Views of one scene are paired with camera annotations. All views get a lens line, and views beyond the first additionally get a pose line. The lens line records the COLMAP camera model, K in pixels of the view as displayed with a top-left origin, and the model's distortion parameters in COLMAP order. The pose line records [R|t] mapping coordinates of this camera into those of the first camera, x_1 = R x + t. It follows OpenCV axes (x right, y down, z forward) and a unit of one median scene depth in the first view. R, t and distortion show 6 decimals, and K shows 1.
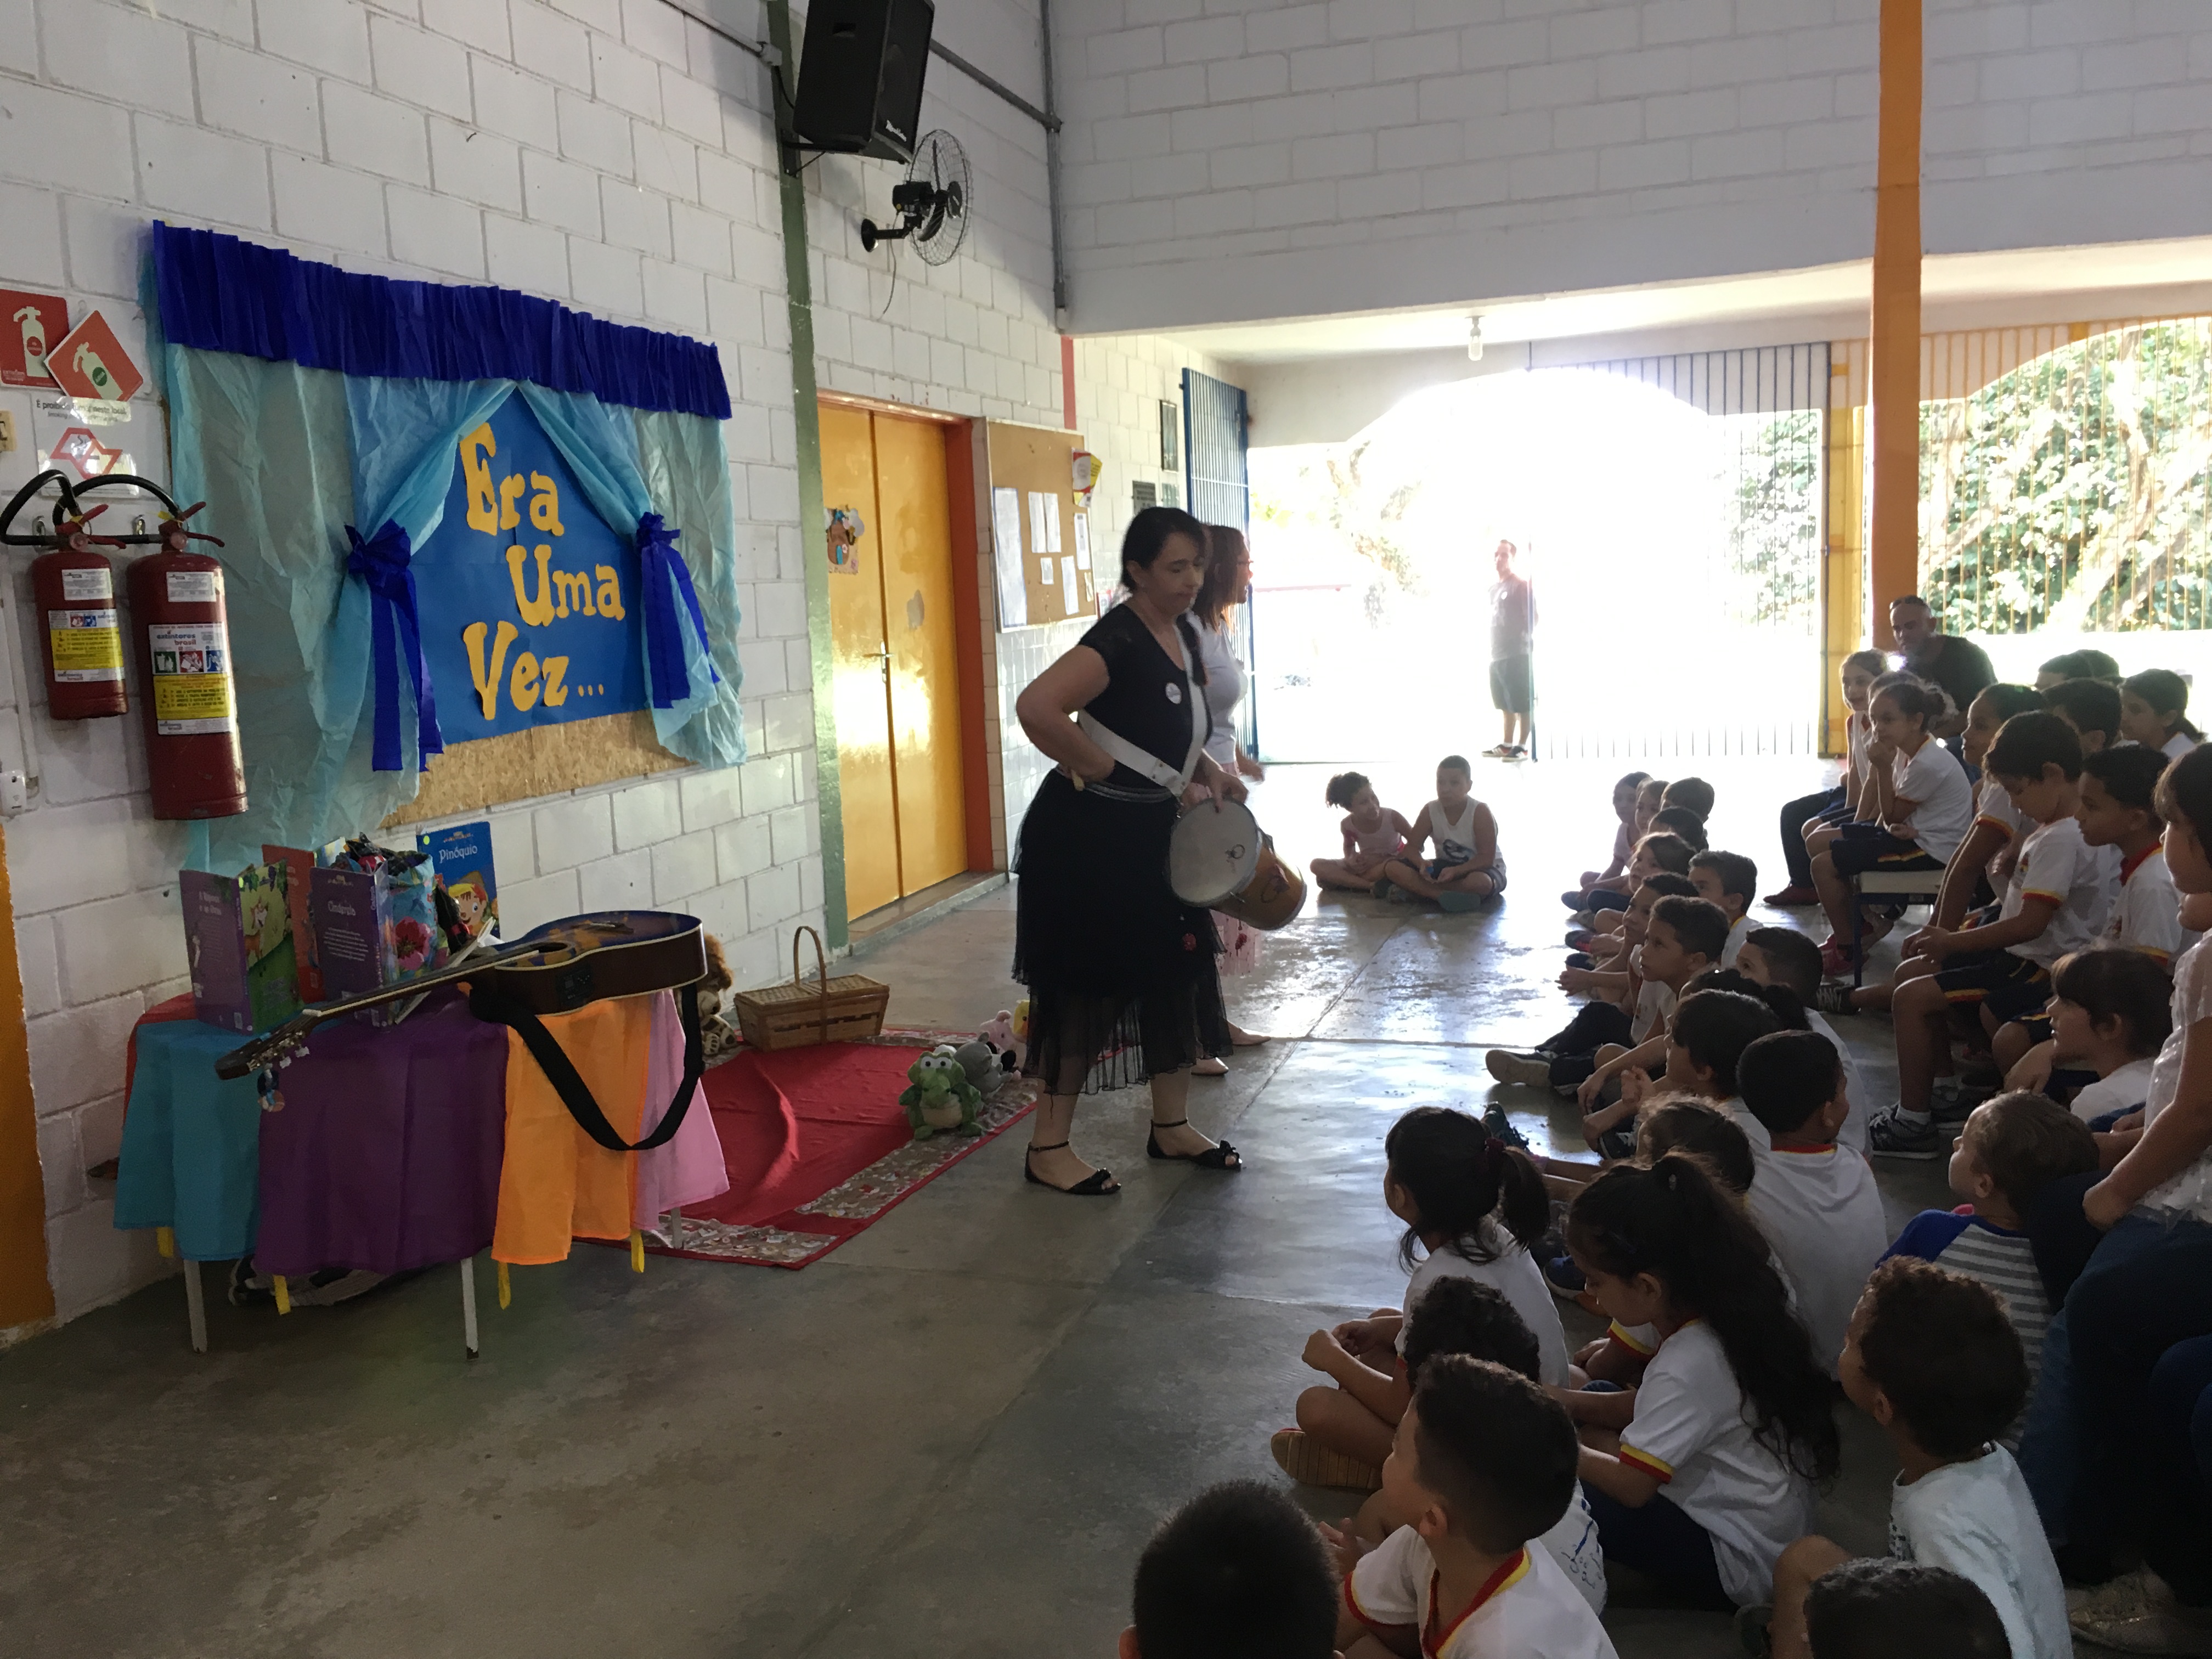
lens RADIAL K [[1886.9, 0, 1101.3], [0, 1886.9, 819.3], [0, 0, 1]] dist [0.071526, -0.094954]
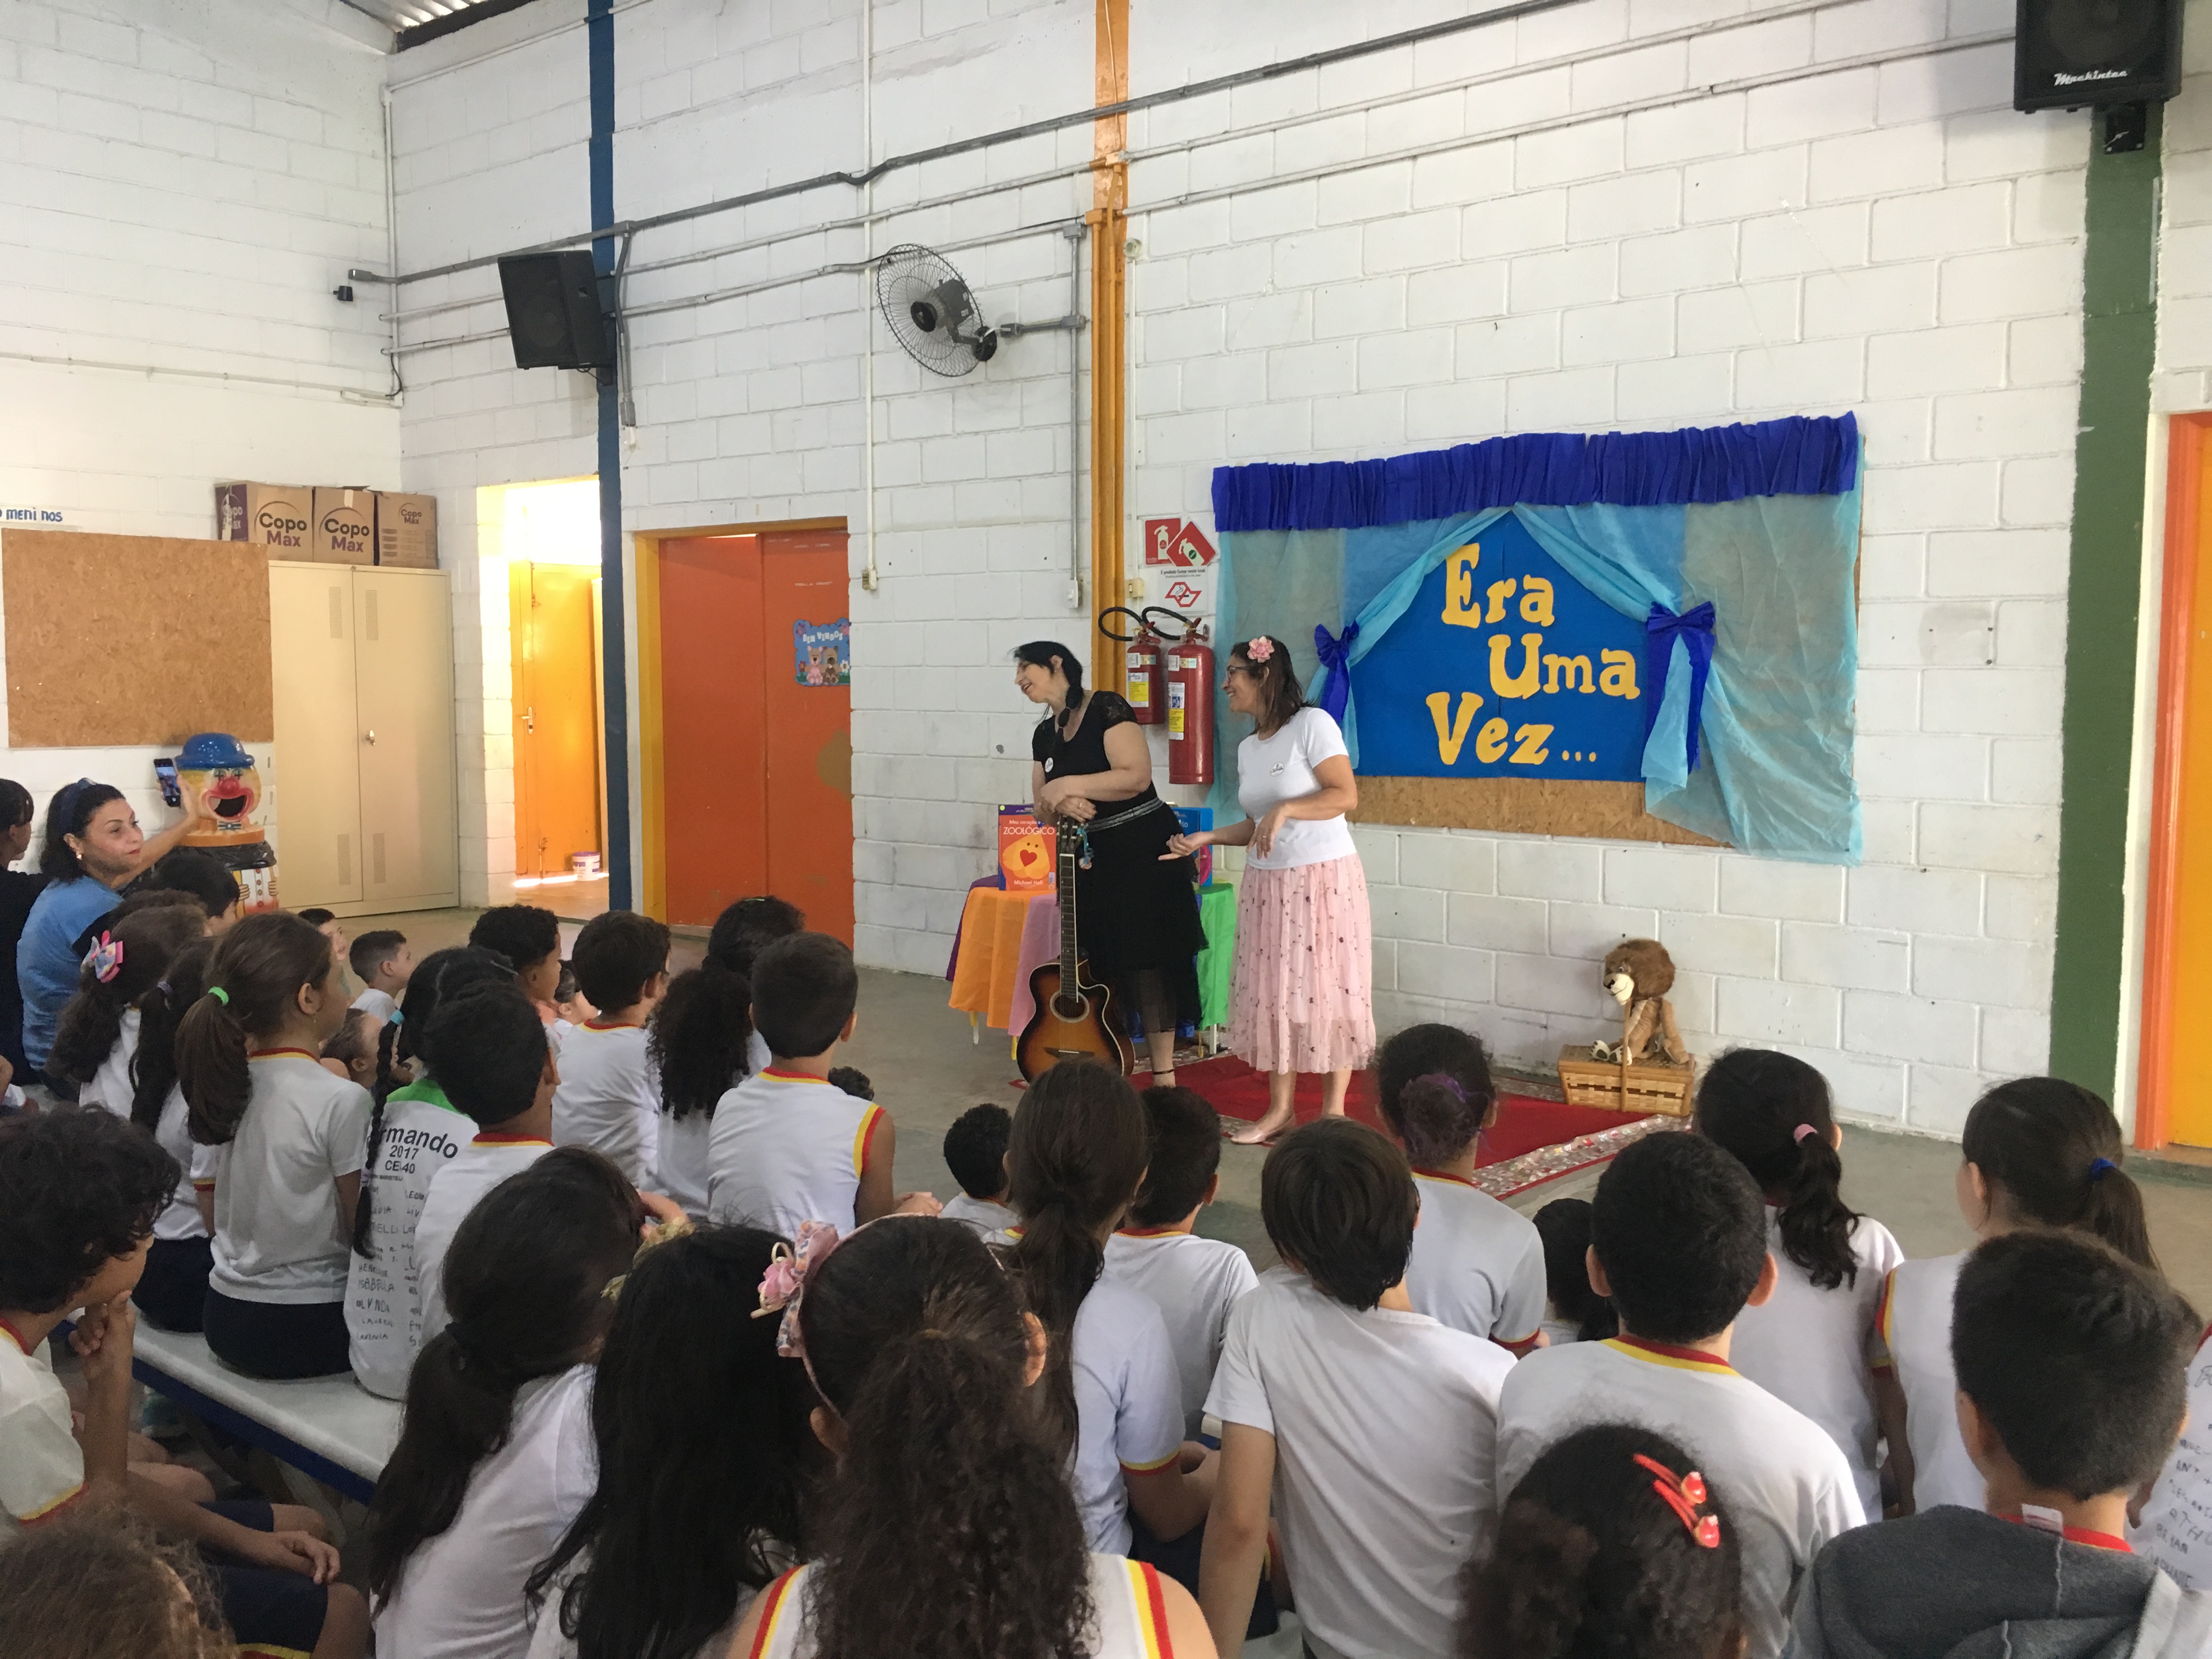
lens RADIAL K [[1884.6, 0, 1097.7], [0, 1884.6, 809.4], [0, 0, 1]] dist [0.092297, -0.127187]
pose [[-0.393614, 0.116519, -0.911861, 0.974283], [-0.097902, 0.980980, 0.167612, -0.215514], [0.914048, 0.155247, -0.374720, 1.245865]]
